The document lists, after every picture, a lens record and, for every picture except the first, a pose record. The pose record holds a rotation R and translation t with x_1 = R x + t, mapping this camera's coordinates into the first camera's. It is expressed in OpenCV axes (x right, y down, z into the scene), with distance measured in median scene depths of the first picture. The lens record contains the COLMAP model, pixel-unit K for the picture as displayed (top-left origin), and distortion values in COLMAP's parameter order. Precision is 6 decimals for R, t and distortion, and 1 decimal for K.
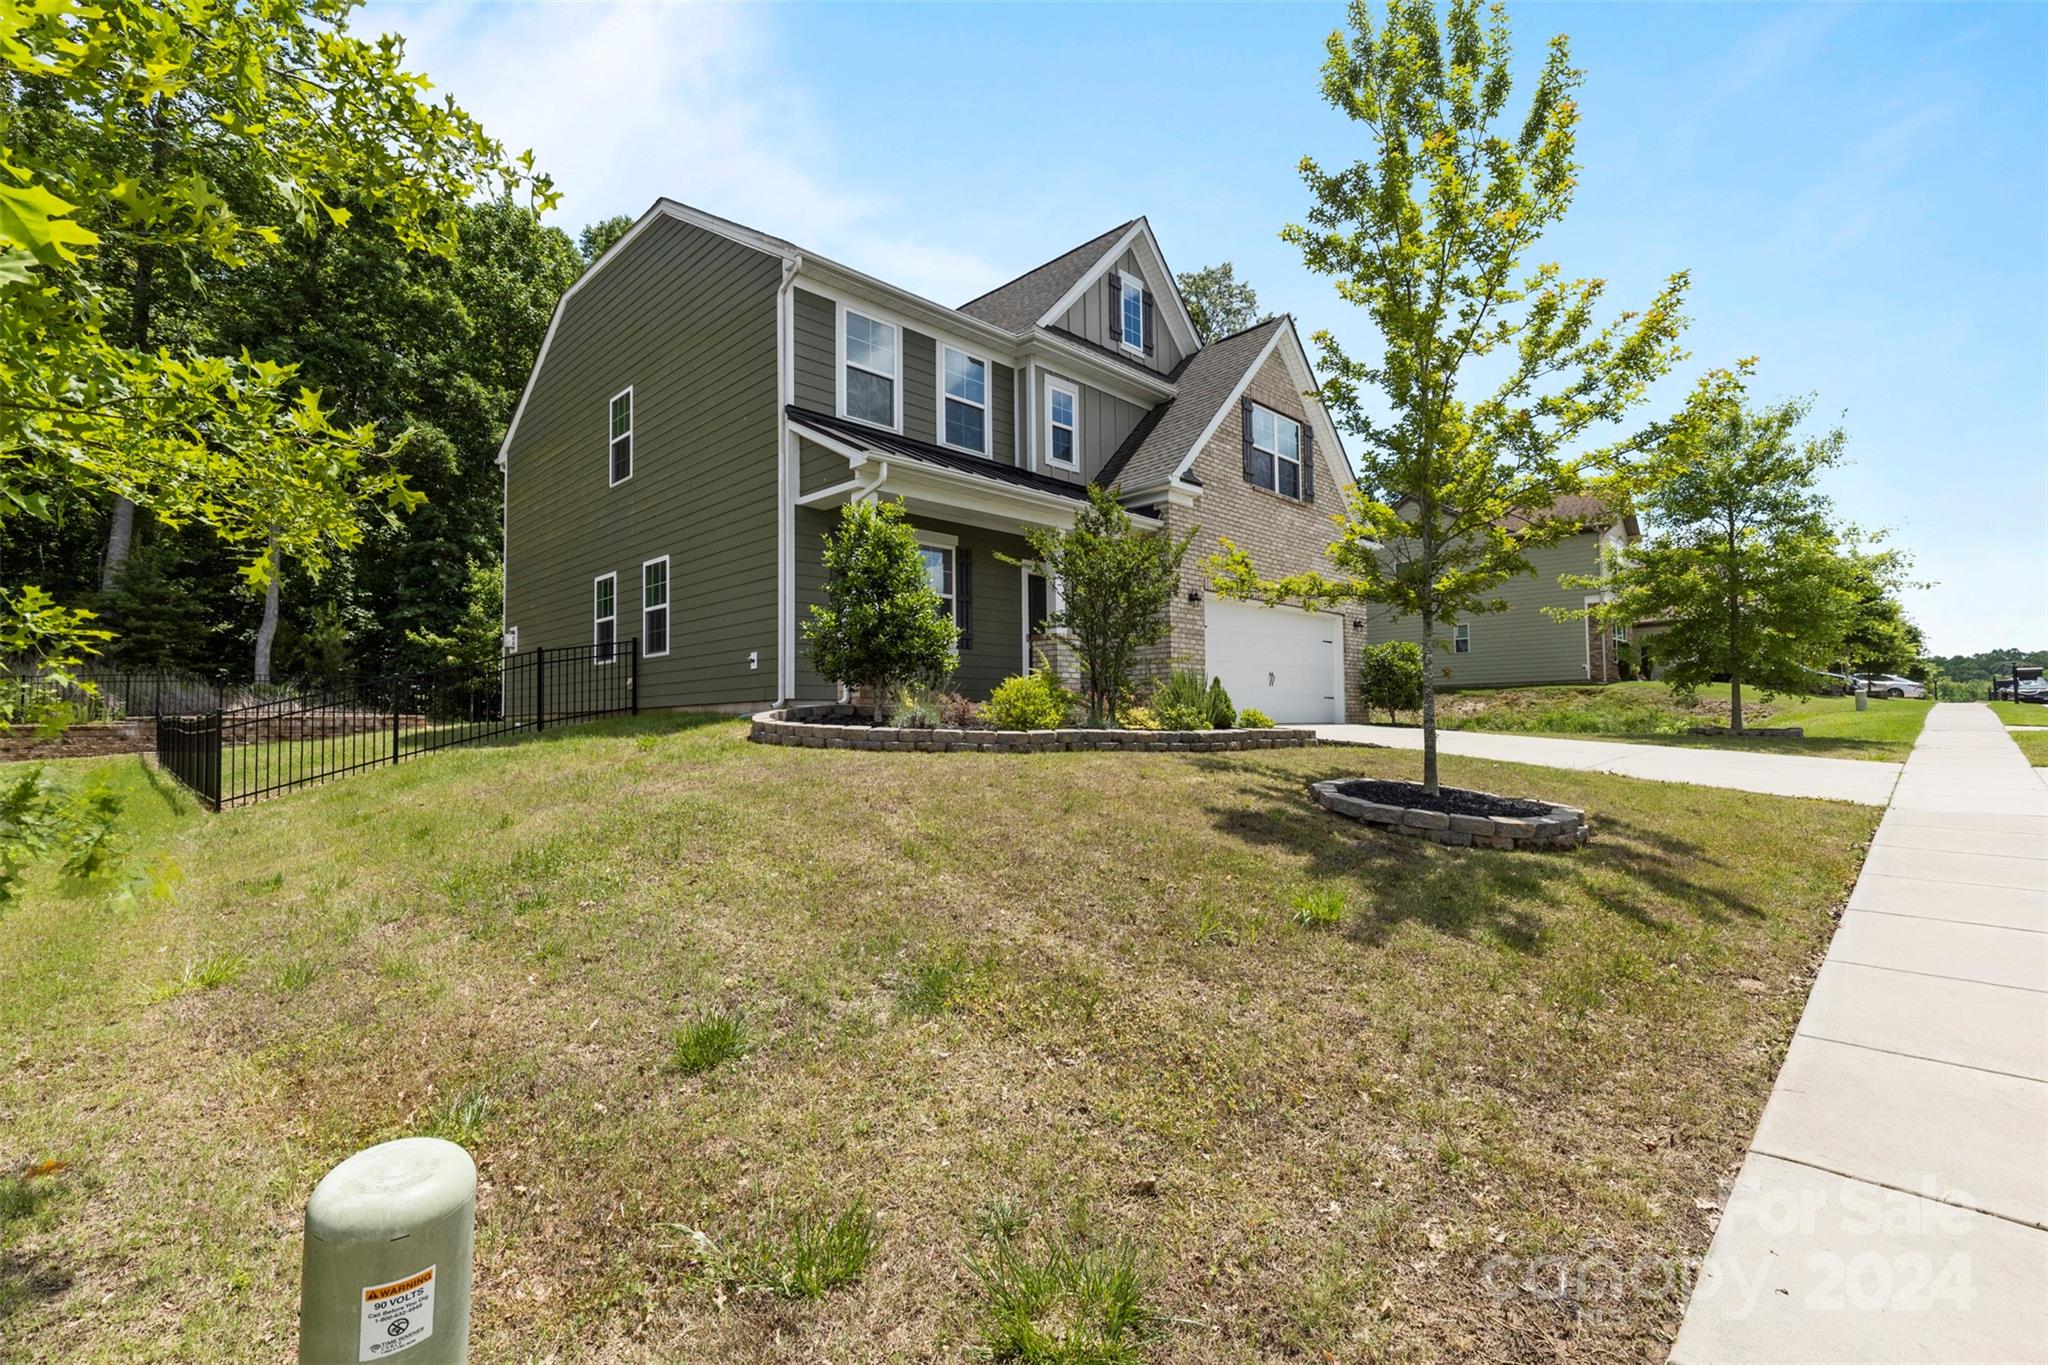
lens RADIAL K [[901.0, 0, 1008.1], [0, 901.0, 689.3], [0, 0, 1]] dist [0.025588, 0.000026]
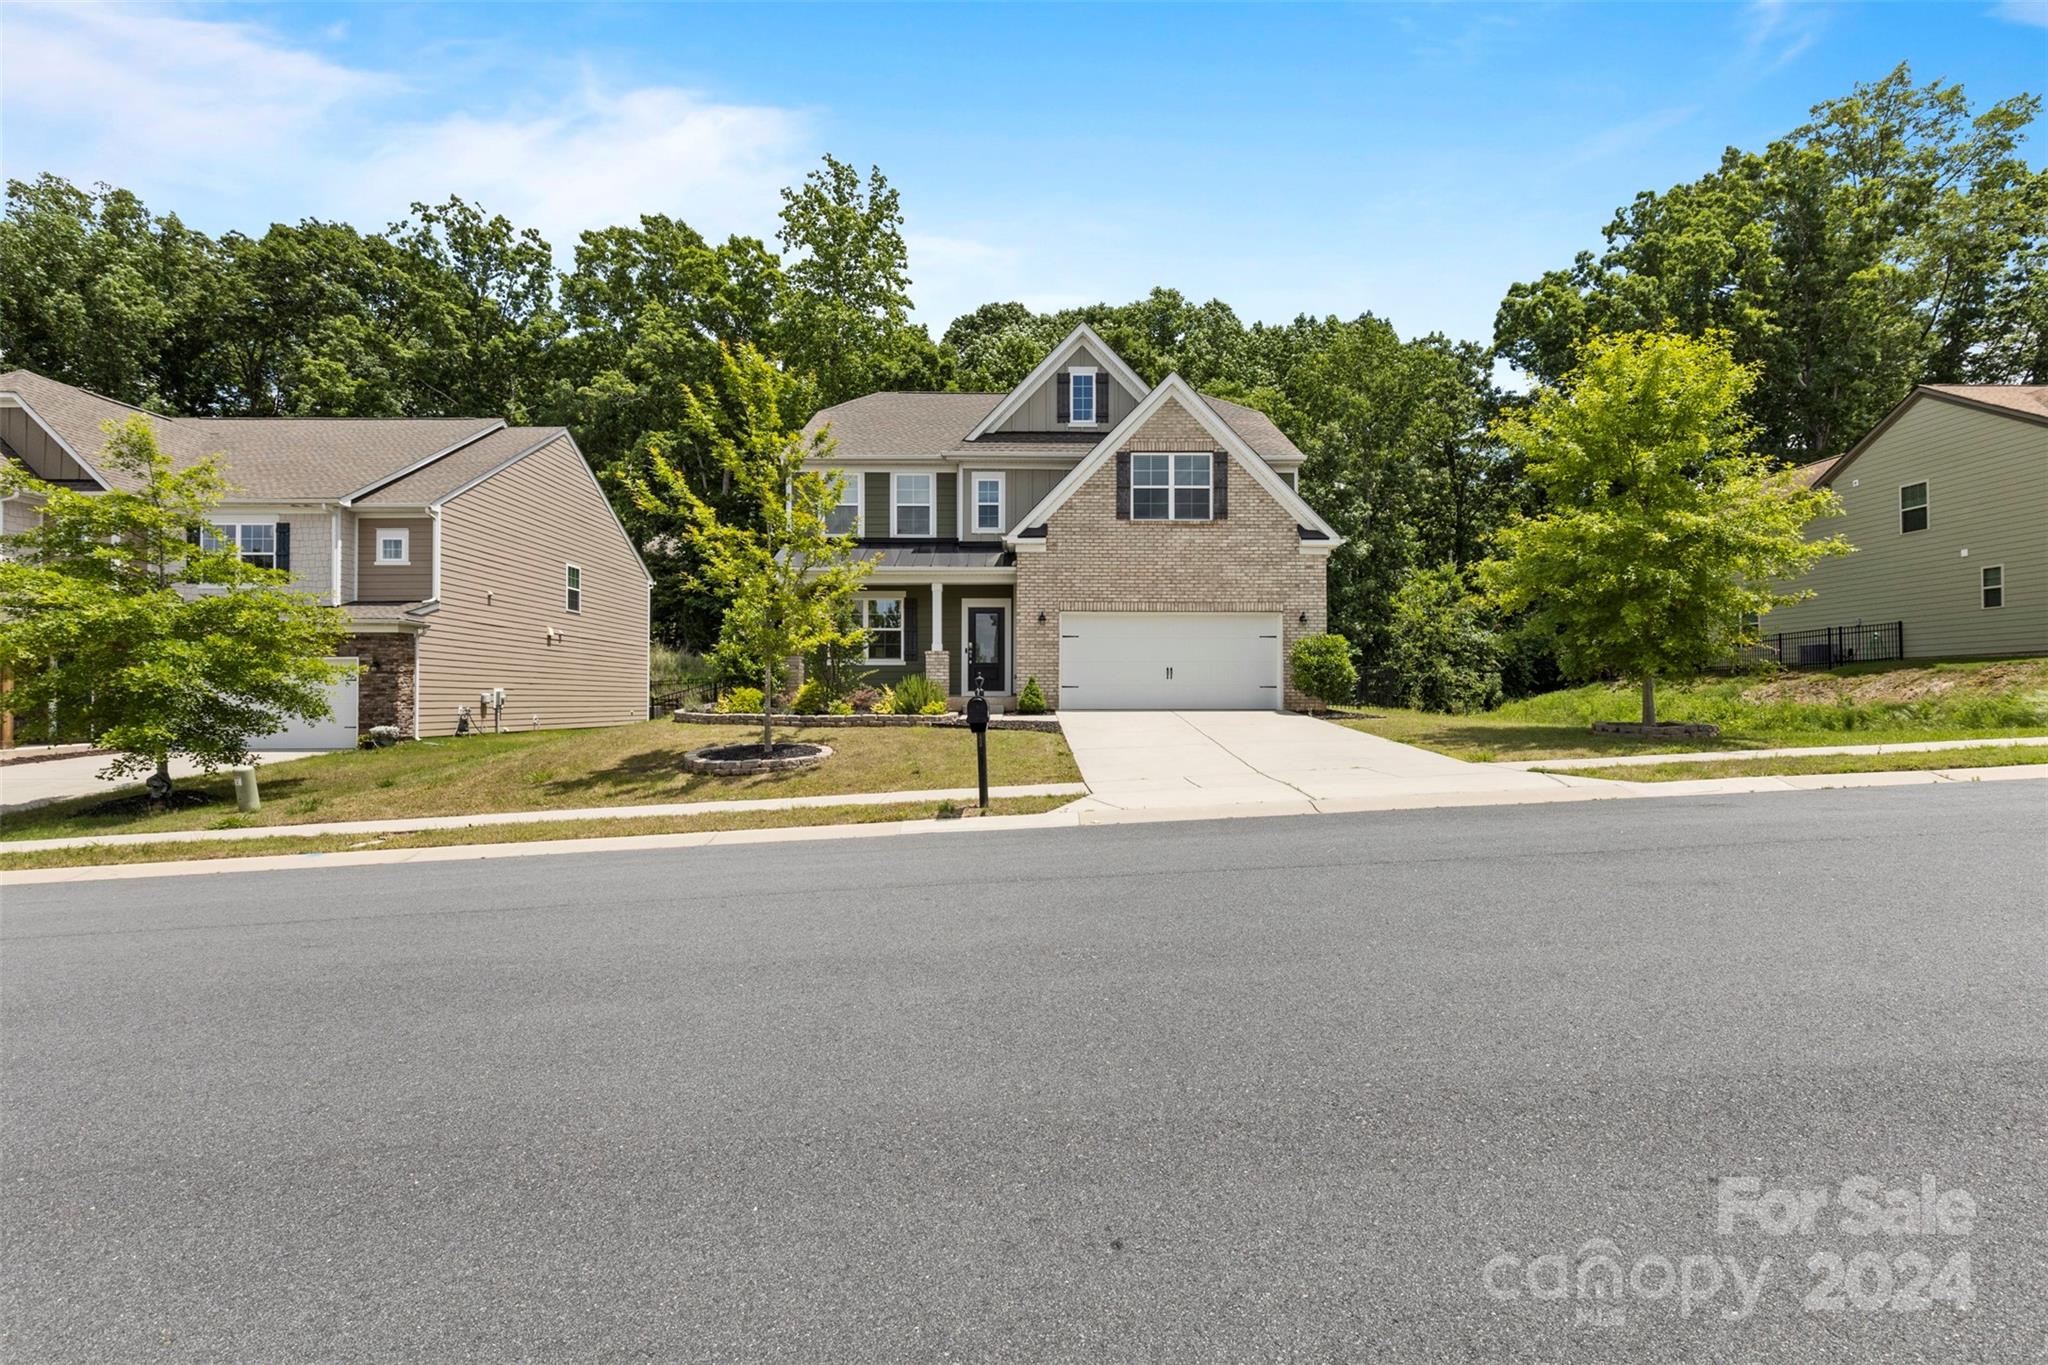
lens RADIAL K [[901.0, 0, 1008.1], [0, 901.0, 689.3], [0, 0, 1]] dist [0.025588, 0.000026]
pose [[0.709305, 0.001904, -0.704899, 1.117995], [0.017417, 0.999644, 0.020225, -0.018556], [0.704687, -0.026623, 0.709019, -0.025921]]
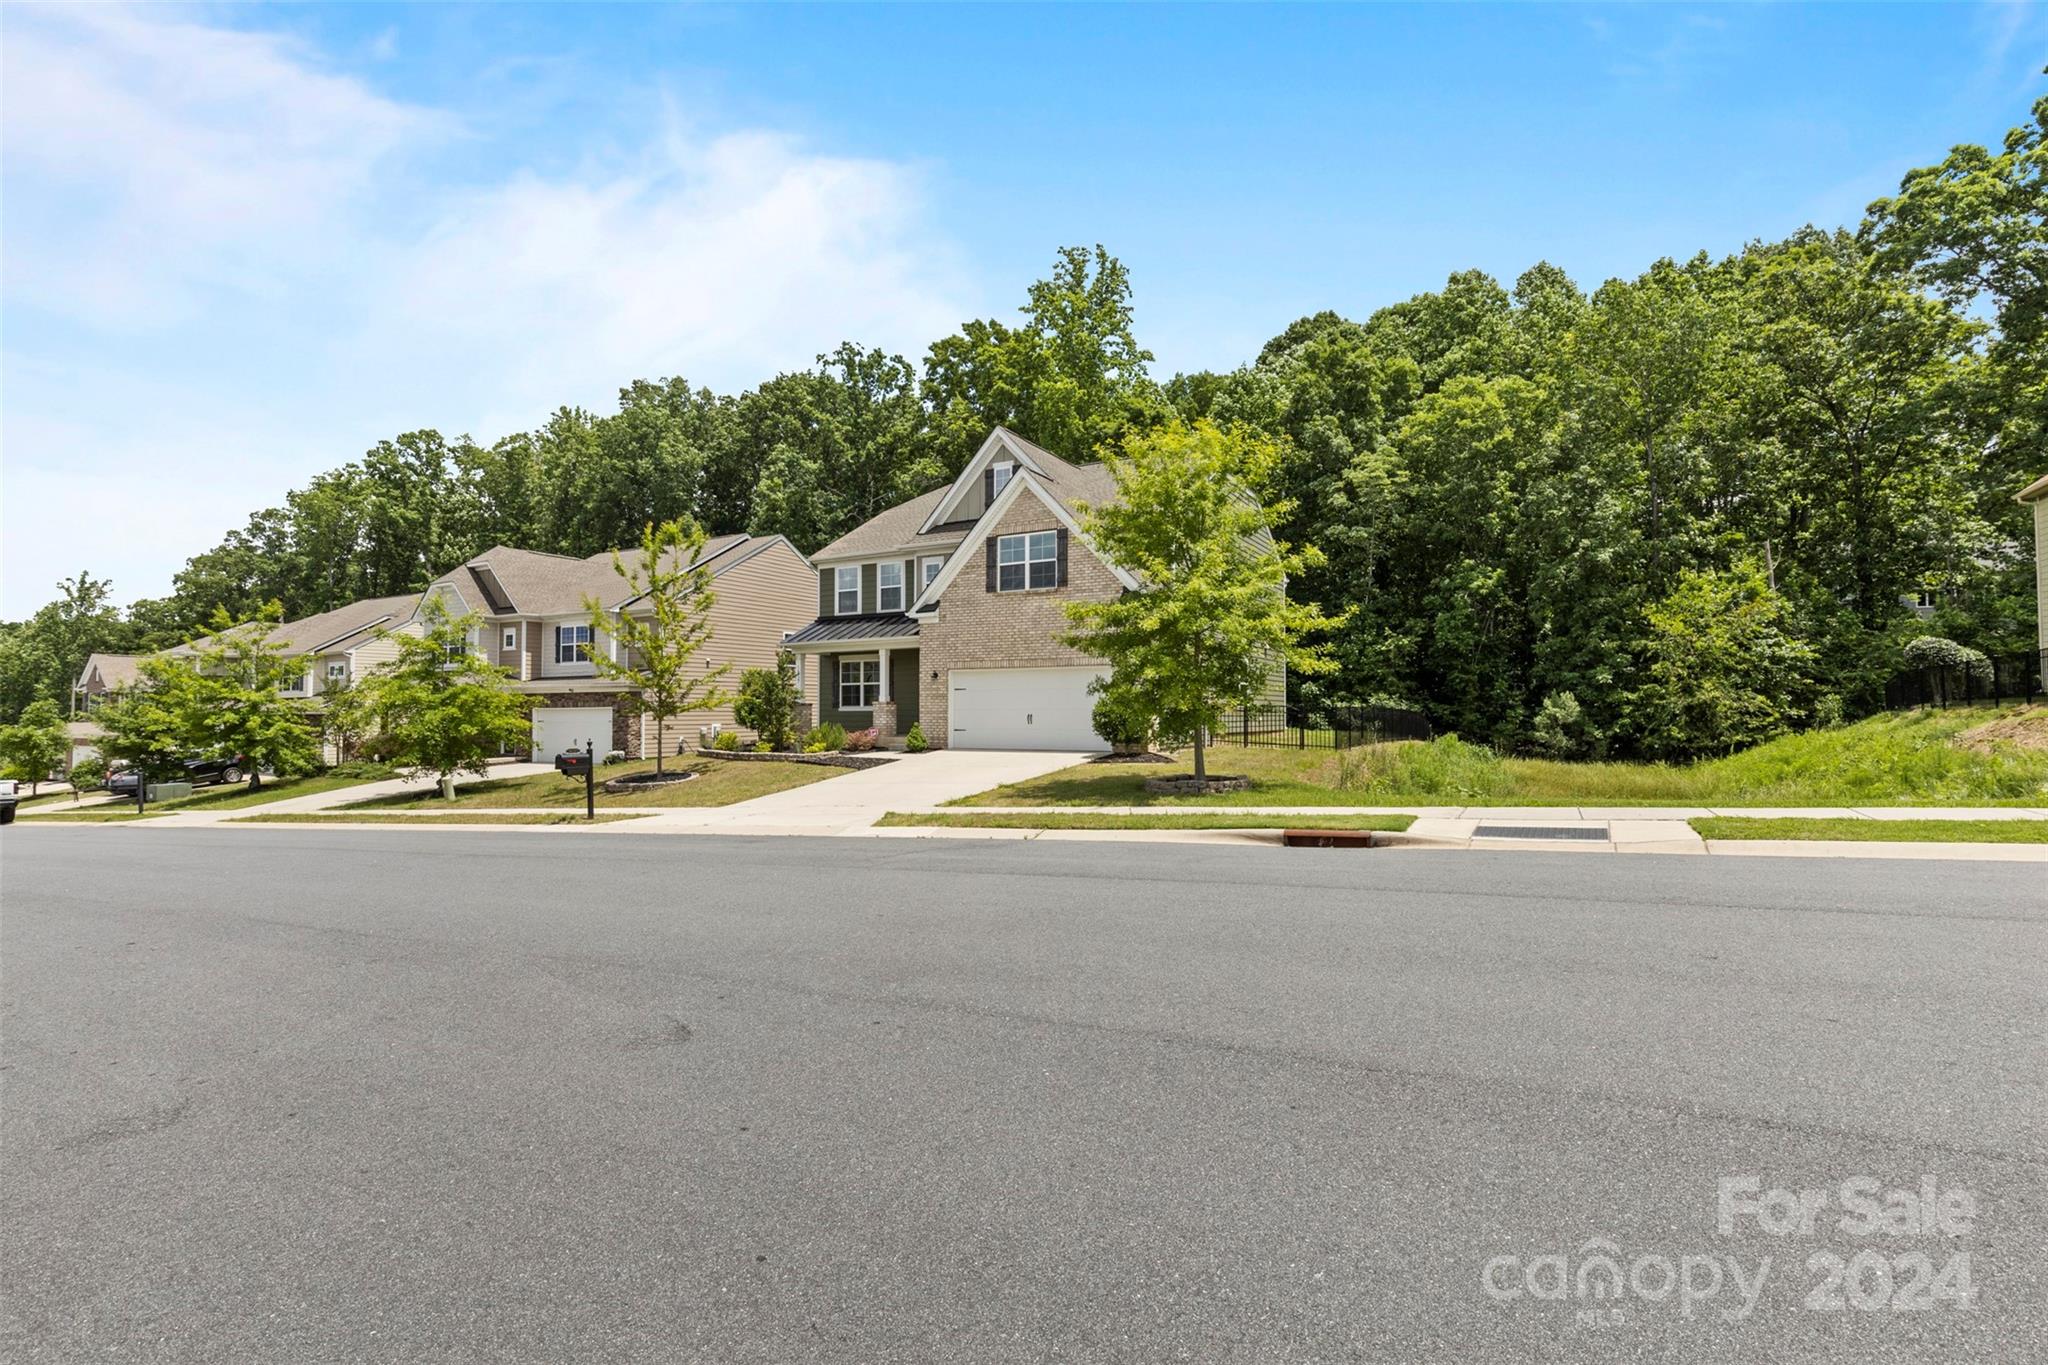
lens RADIAL K [[901.0, 0, 1008.1], [0, 901.0, 689.3], [0, 0, 1]] dist [0.025588, 0.000026]
pose [[0.260409, -0.014967, -0.965382, 1.876575], [0.034059, 0.999400, -0.006308, -0.055653], [0.964897, -0.031238, 0.260763, 0.661120]]
